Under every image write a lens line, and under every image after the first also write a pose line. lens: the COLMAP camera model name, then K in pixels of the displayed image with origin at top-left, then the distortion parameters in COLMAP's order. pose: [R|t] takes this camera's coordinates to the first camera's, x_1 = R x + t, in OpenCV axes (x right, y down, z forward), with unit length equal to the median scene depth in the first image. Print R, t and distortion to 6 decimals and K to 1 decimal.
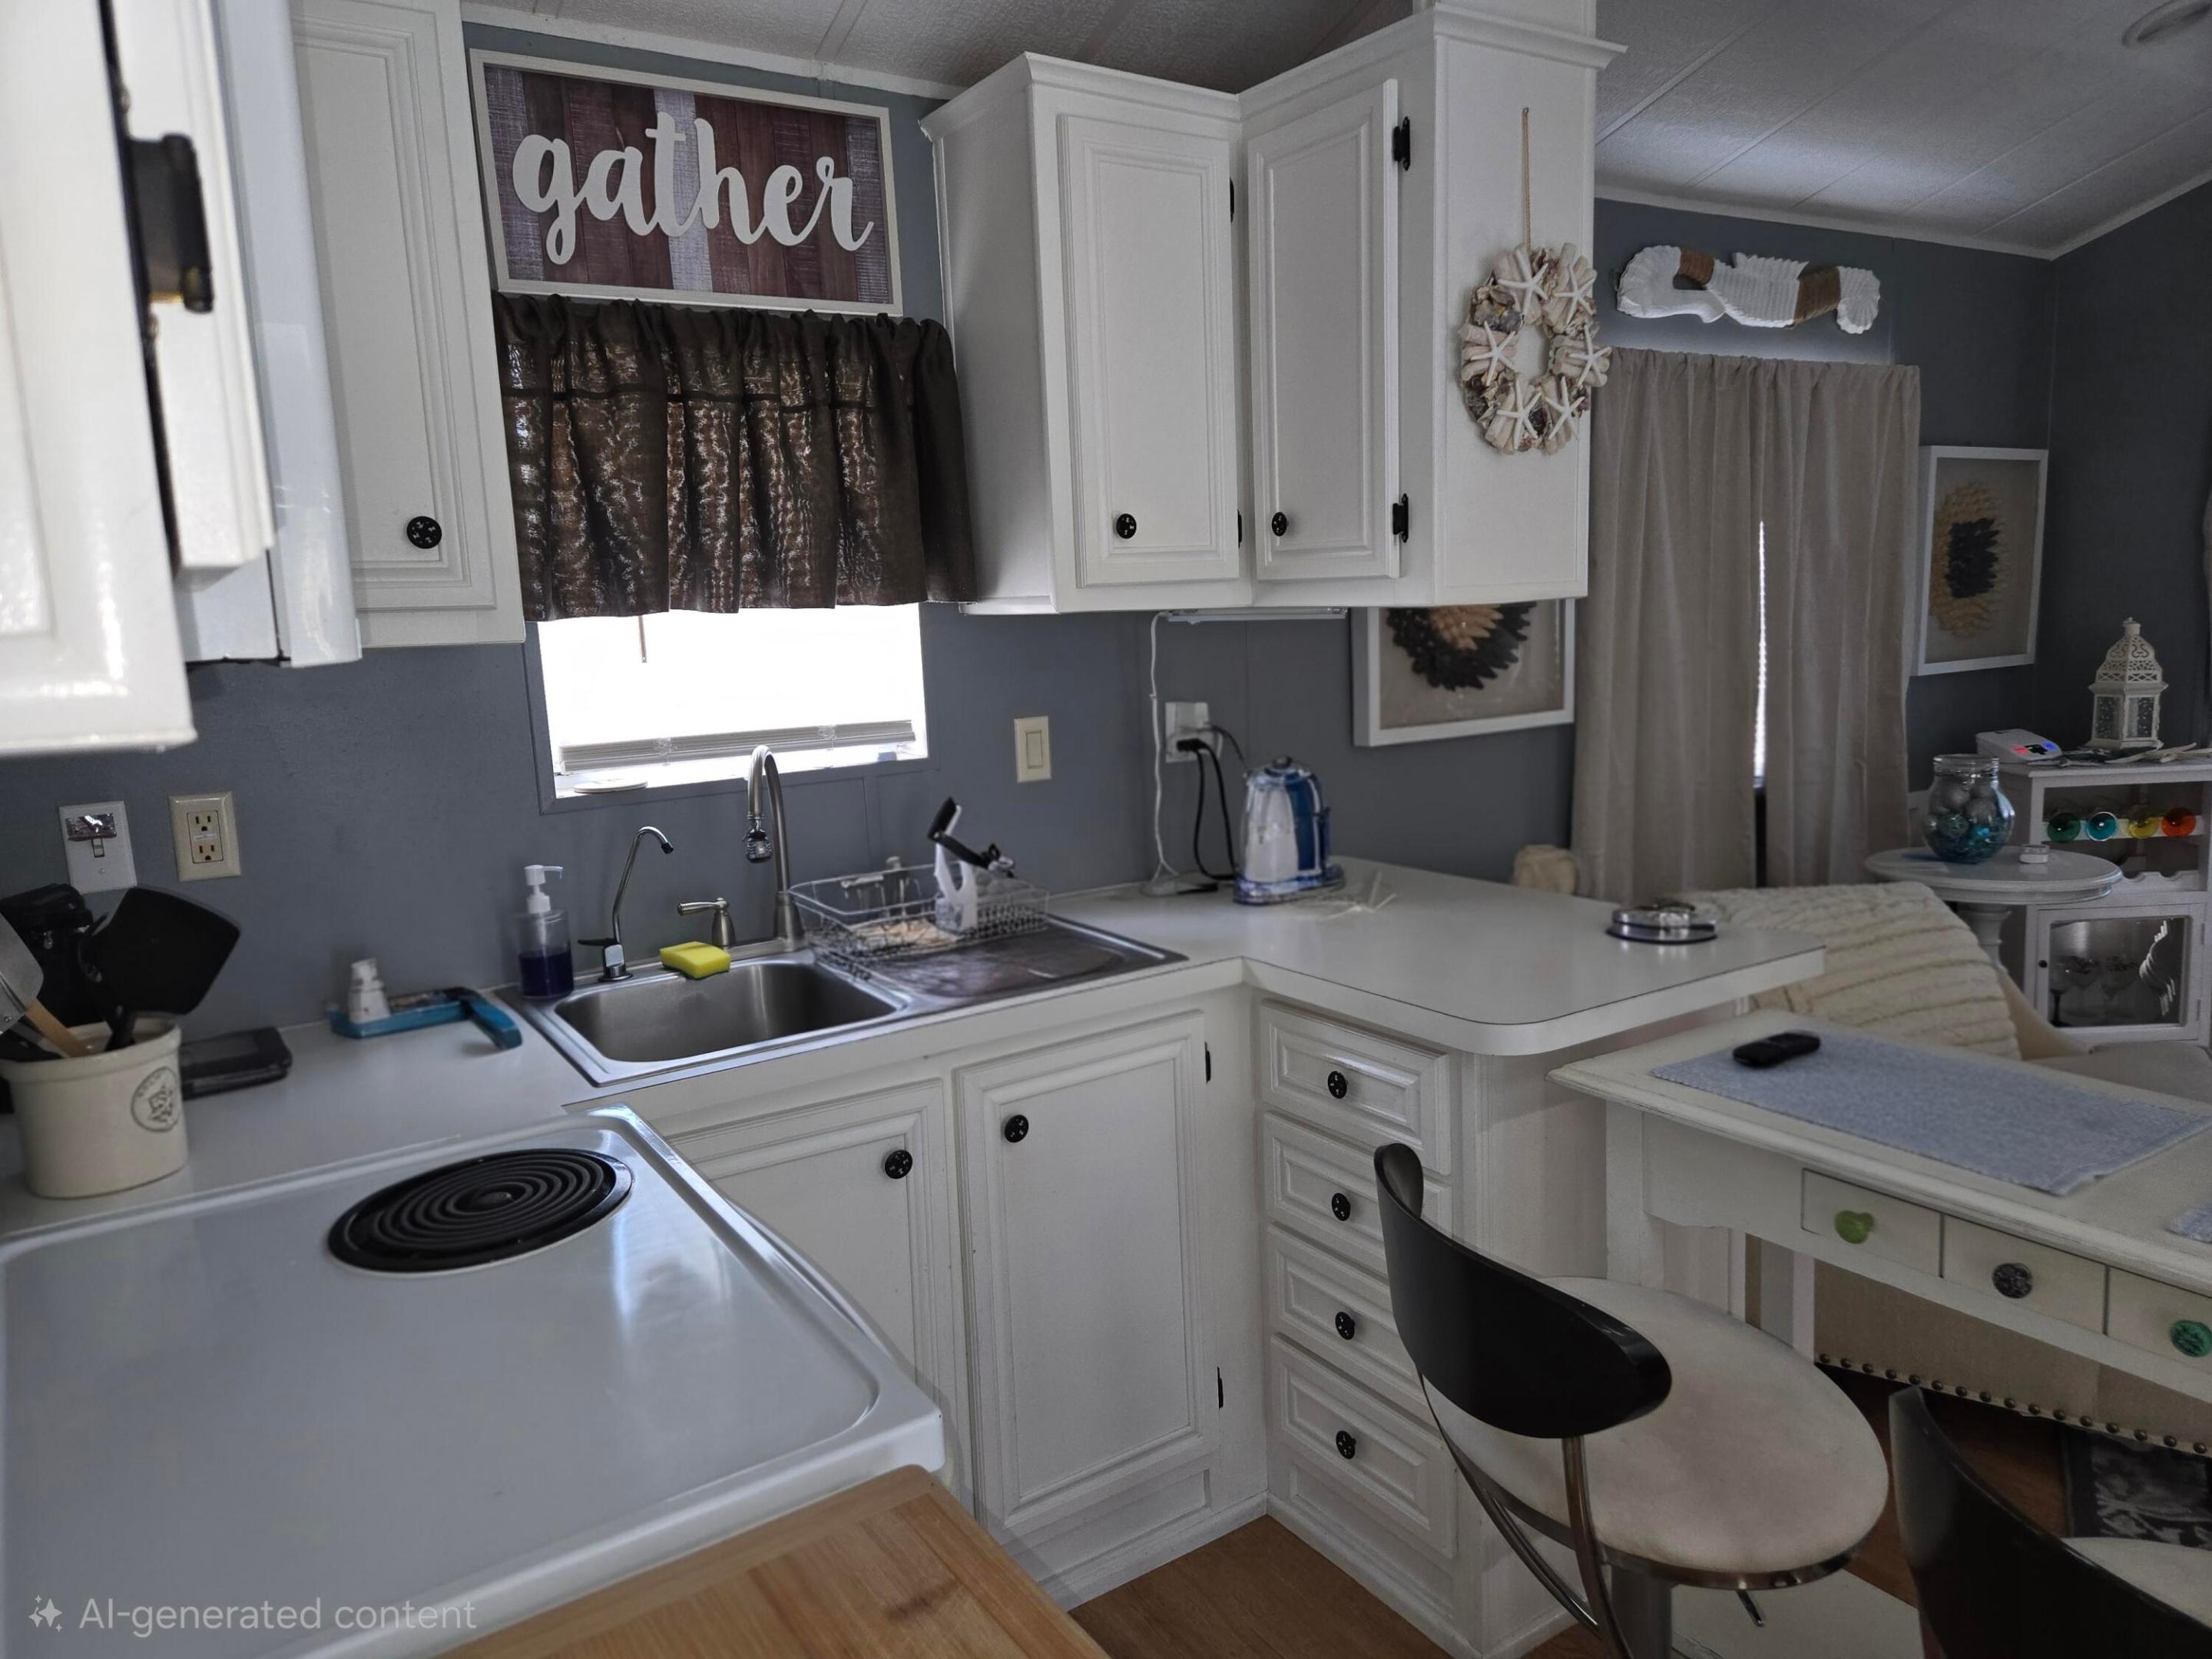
lens RADIAL K [[1481.3, 0, 1106.2], [0, 1481.3, 817.0], [0, 0, 1]] dist [0.080028, -0.061981]
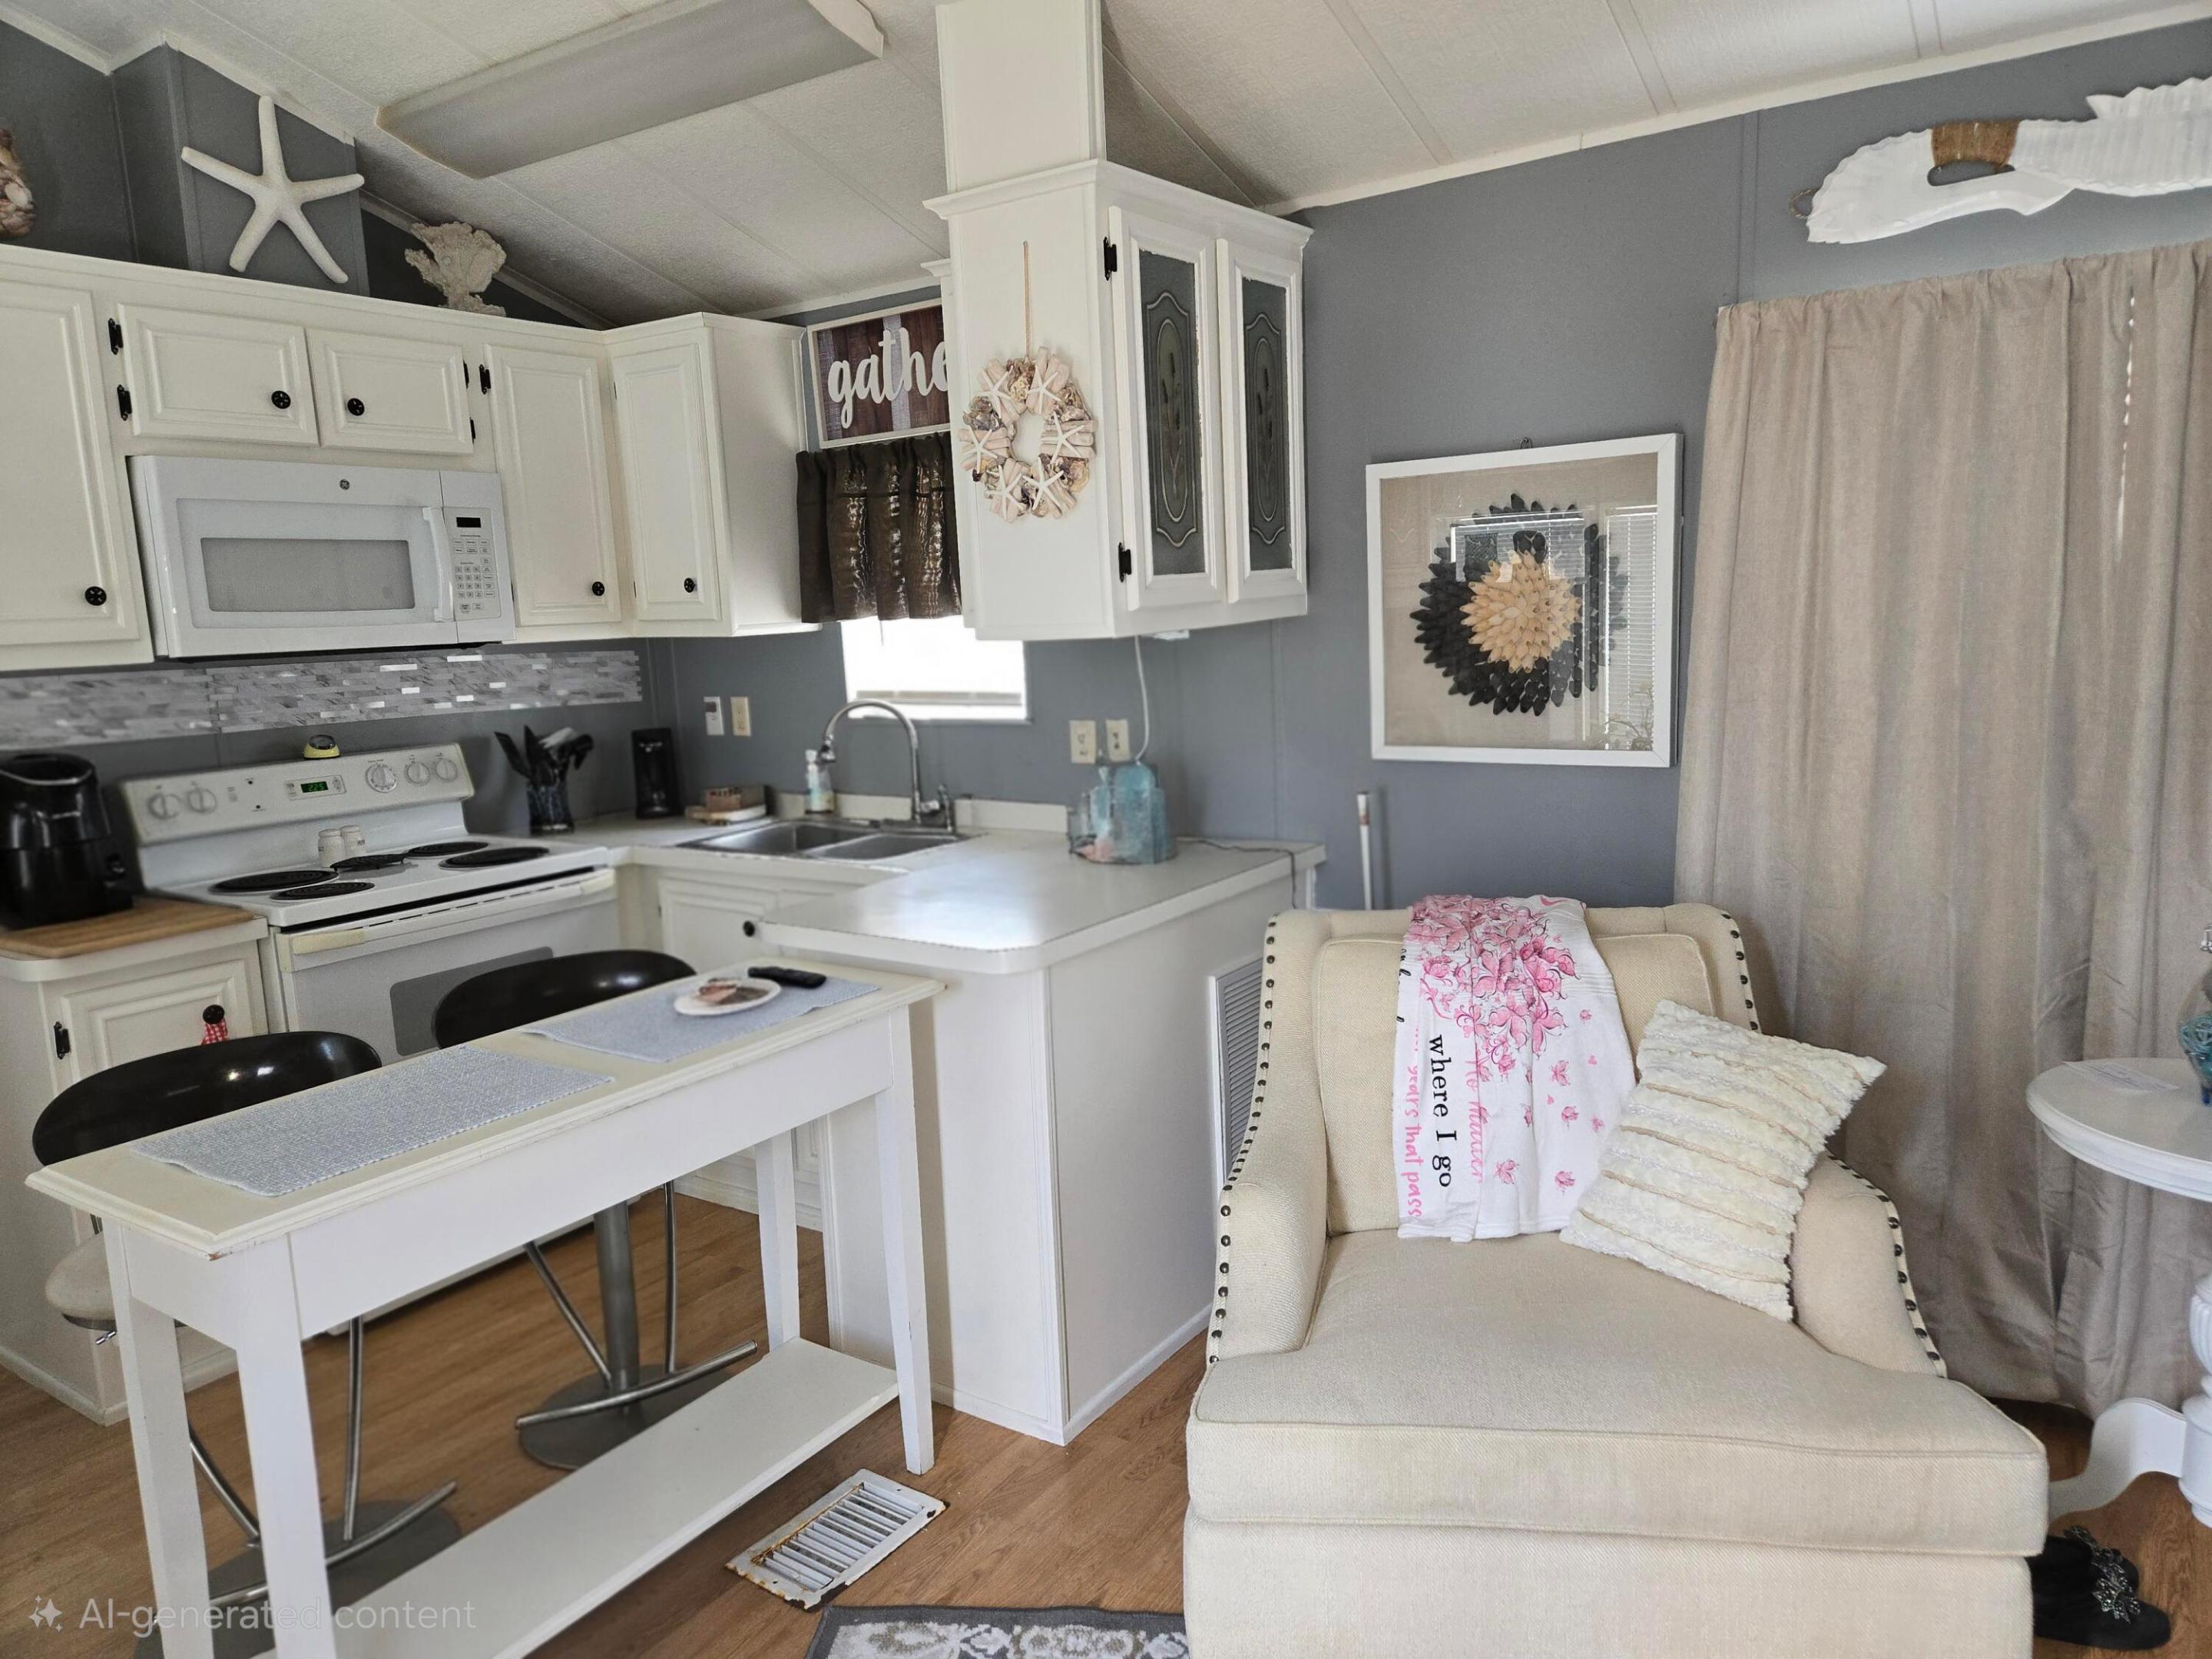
lens RADIAL K [[1481.3, 0, 1107.2], [0, 1481.3, 831.5], [0, 0, 1]] dist [0.080028, -0.061981]
pose [[0.377829, 0.172569, -0.909651, 0.922973], [-0.111553, 0.983804, 0.140303, -0.106607], [0.919131, 0.048463, 0.390960, 0.370631]]
